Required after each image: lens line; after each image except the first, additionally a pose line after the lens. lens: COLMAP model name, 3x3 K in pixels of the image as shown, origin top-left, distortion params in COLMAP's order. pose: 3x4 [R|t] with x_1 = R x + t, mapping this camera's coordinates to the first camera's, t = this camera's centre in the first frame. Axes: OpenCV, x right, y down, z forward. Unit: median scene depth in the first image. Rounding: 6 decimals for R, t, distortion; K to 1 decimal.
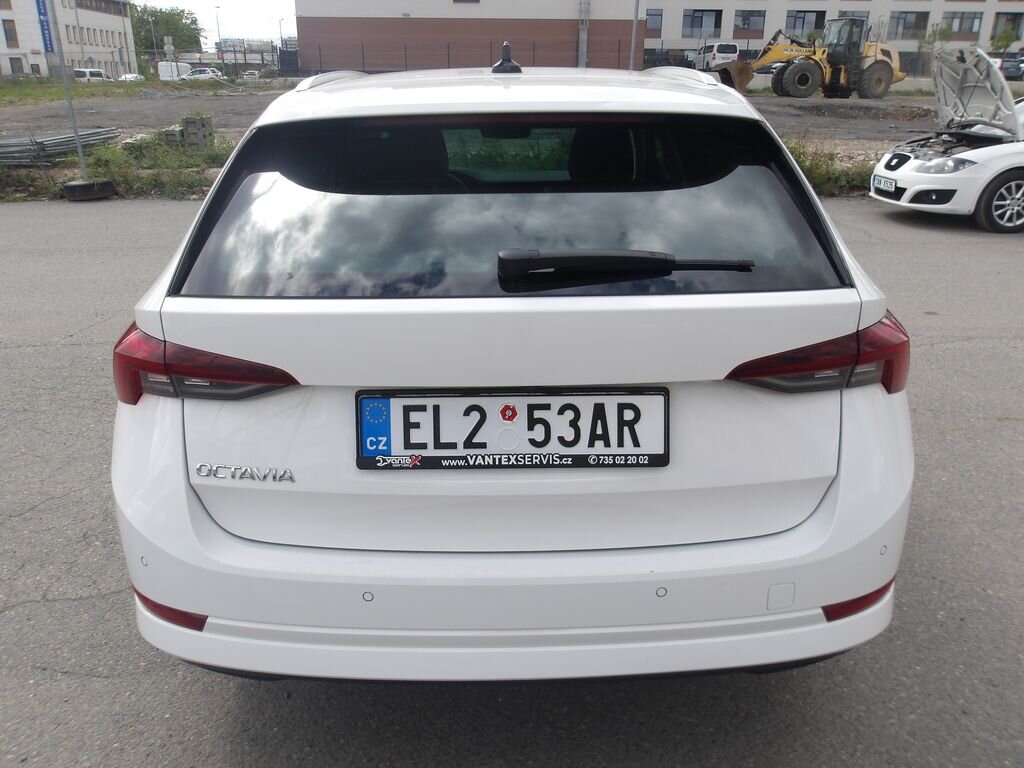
lens RADIAL K [[889.3, 0, 499.9], [0, 889.3, 377.2], [0, 0, 1]] dist [-0.007926, 0.027977]
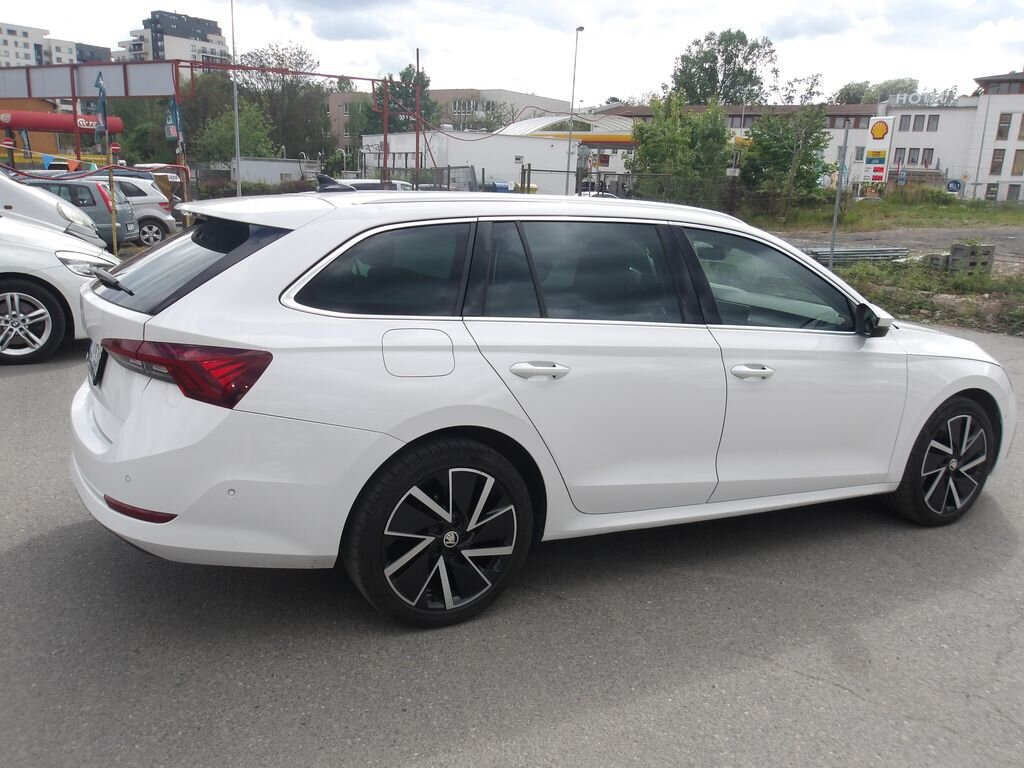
lens RADIAL K [[889.3, 0, 506.6], [0, 889.3, 373.1], [0, 0, 1]] dist [-0.007926, 0.027977]
pose [[0.481217, 0.210573, -0.850934, 0.291691], [-0.323238, 0.944940, 0.051040, -0.040223], [0.814830, 0.250493, 0.522786, 0.092245]]
